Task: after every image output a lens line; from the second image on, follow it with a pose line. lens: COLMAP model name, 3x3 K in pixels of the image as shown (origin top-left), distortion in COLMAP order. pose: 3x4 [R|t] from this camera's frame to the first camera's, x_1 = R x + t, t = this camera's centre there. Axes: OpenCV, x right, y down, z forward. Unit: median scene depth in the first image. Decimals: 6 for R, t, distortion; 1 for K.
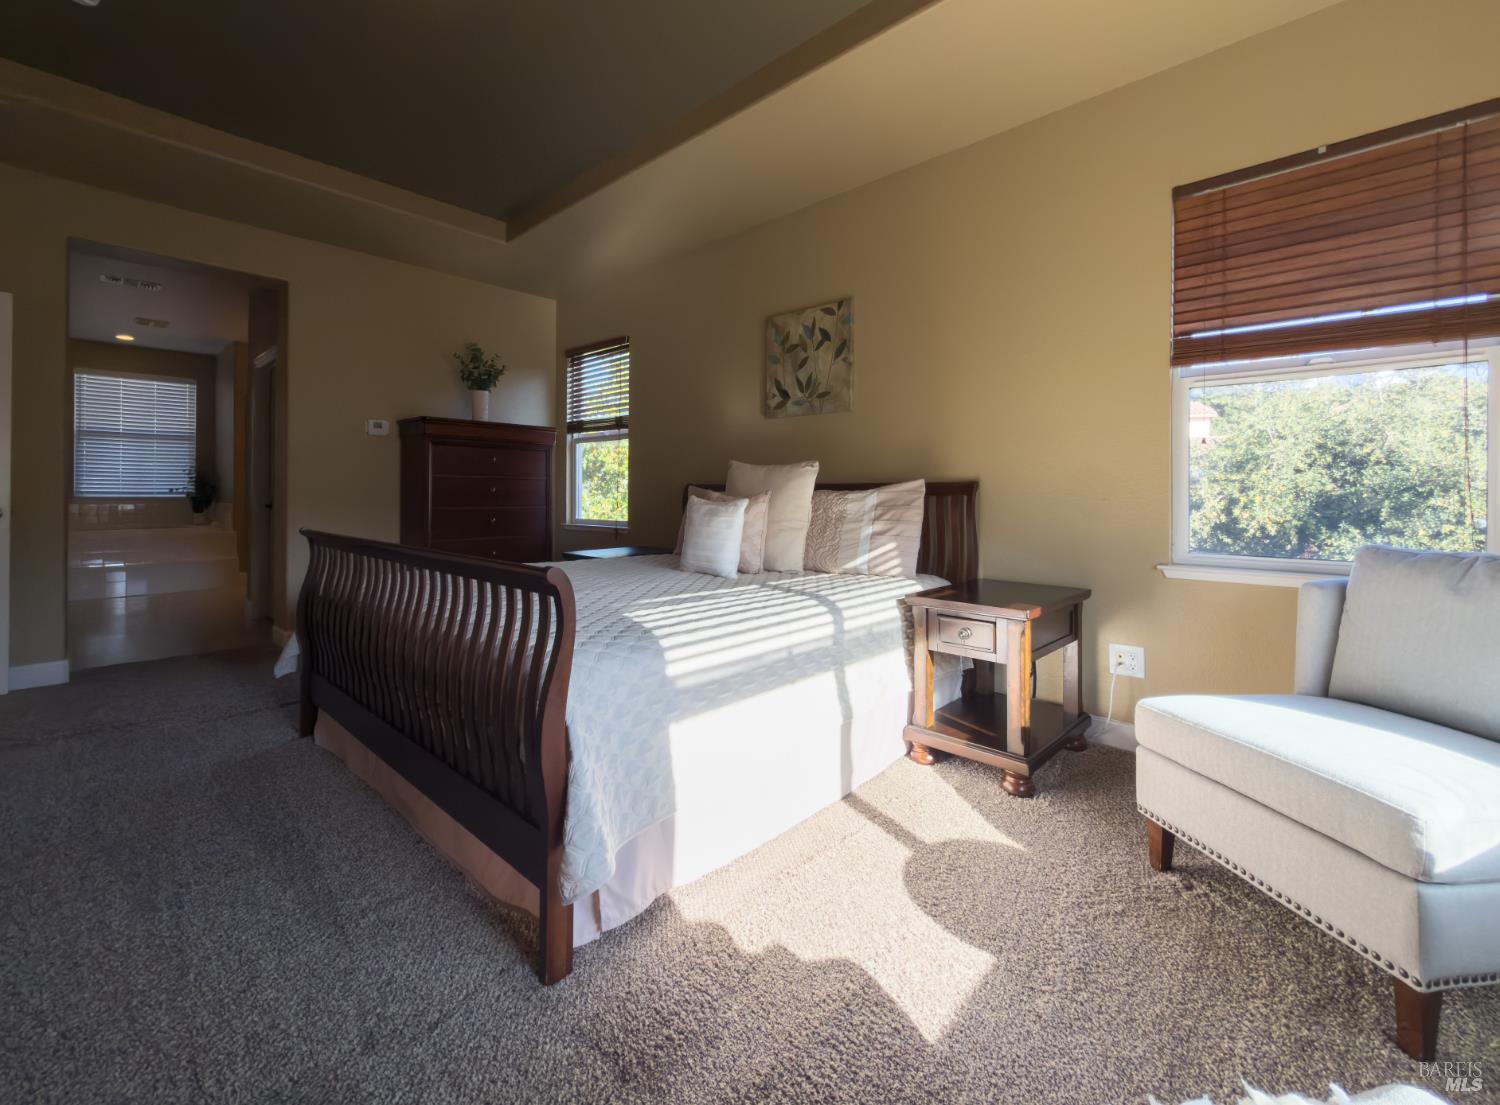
lens RADIAL K [[645.7, 0, 757.1], [0, 645.7, 484.3], [0, 0, 1]] dist [-0.007990, 0.002451]
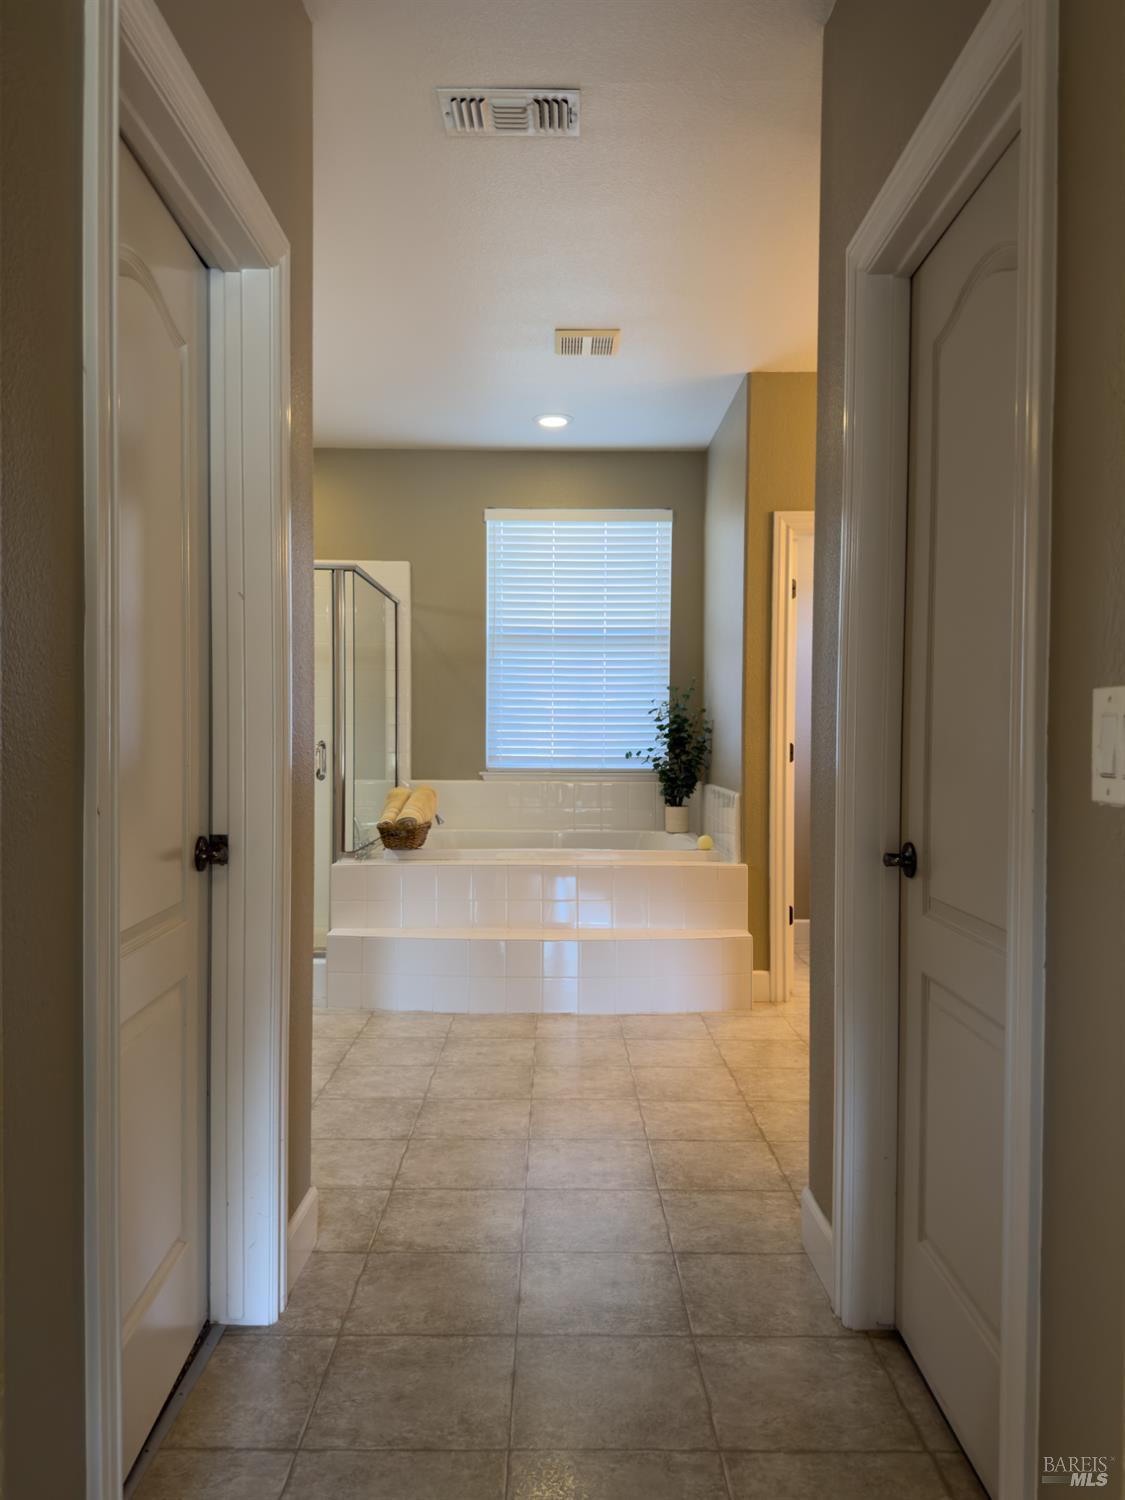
lens RADIAL K [[1062.5, 0, 566.3], [0, 1062.5, 748.9], [0, 0, 1]] dist [0.053932, -0.068681]
pose [[0.682613, 0.014086, -0.730644, -1.162819], [-0.002127, 0.999848, 0.017288, -0.024021], [0.730777, -0.010247, 0.682539, 1.348213]]
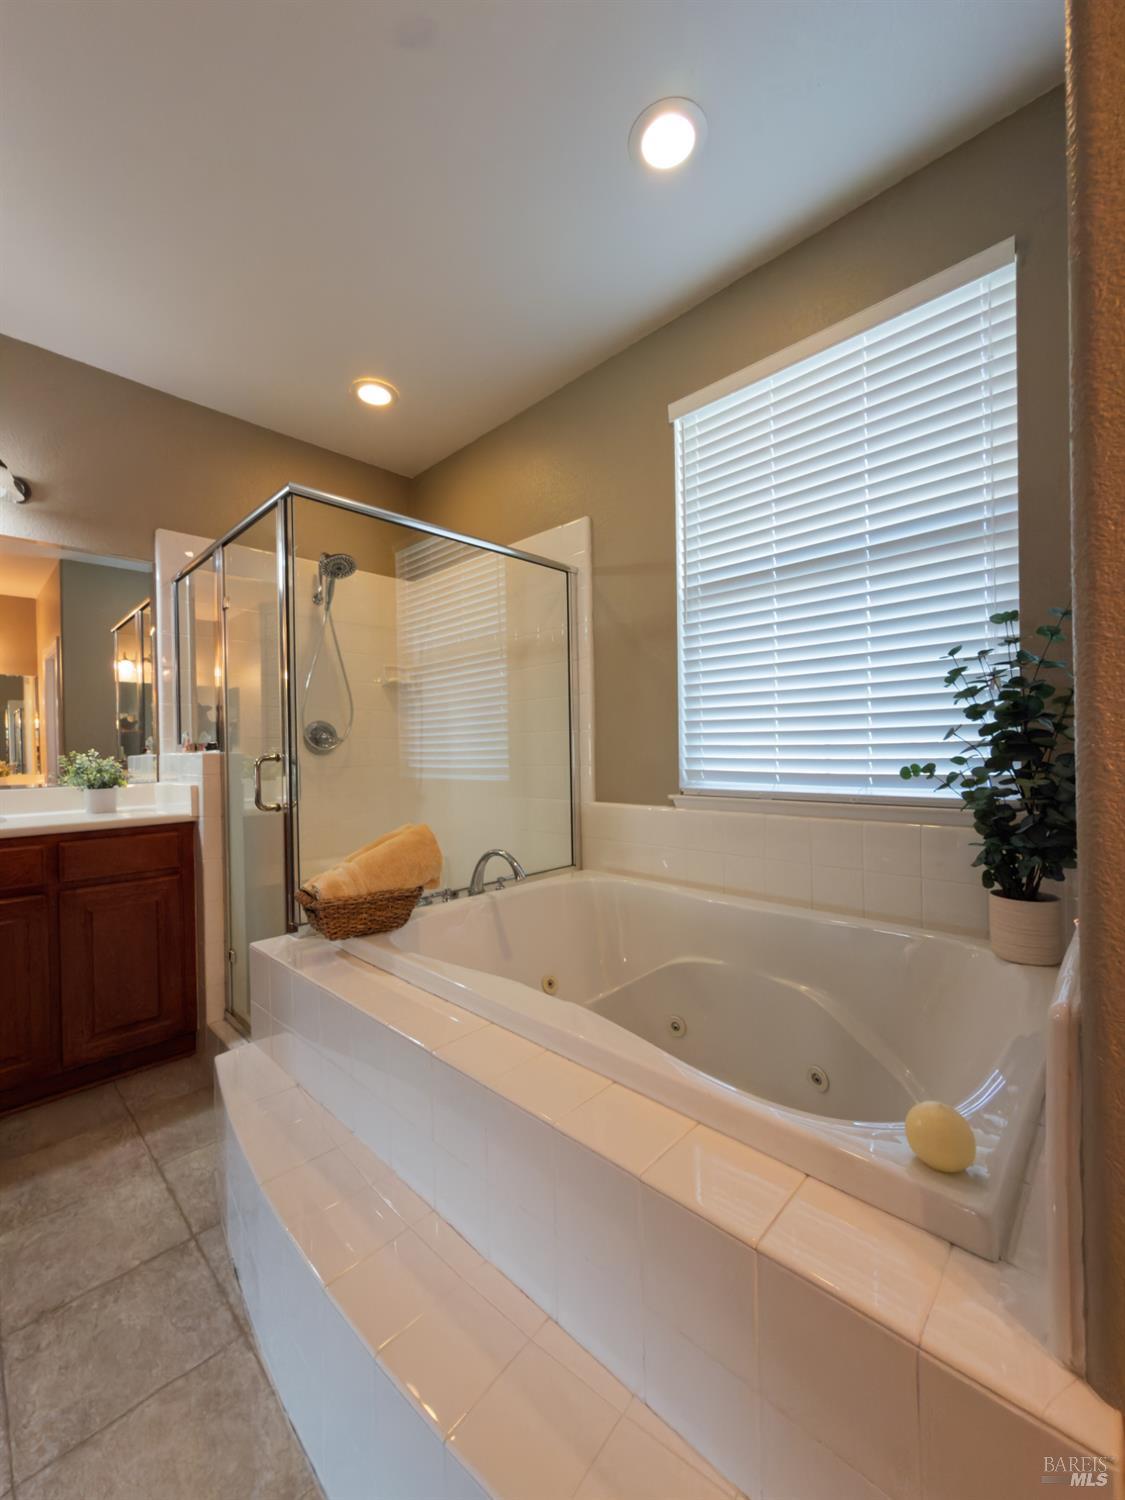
lens RADIAL K [[600.7, 0, 558.8], [0, 600.7, 752.8], [0, 0, 1]] dist [0.001983, -0.000249]
pose [[-0.023160, 0.005756, -0.999715, -2.105214], [0.022288, 0.999738, 0.005240, -0.002638], [0.999483, -0.022160, -0.023282, 2.665091]]
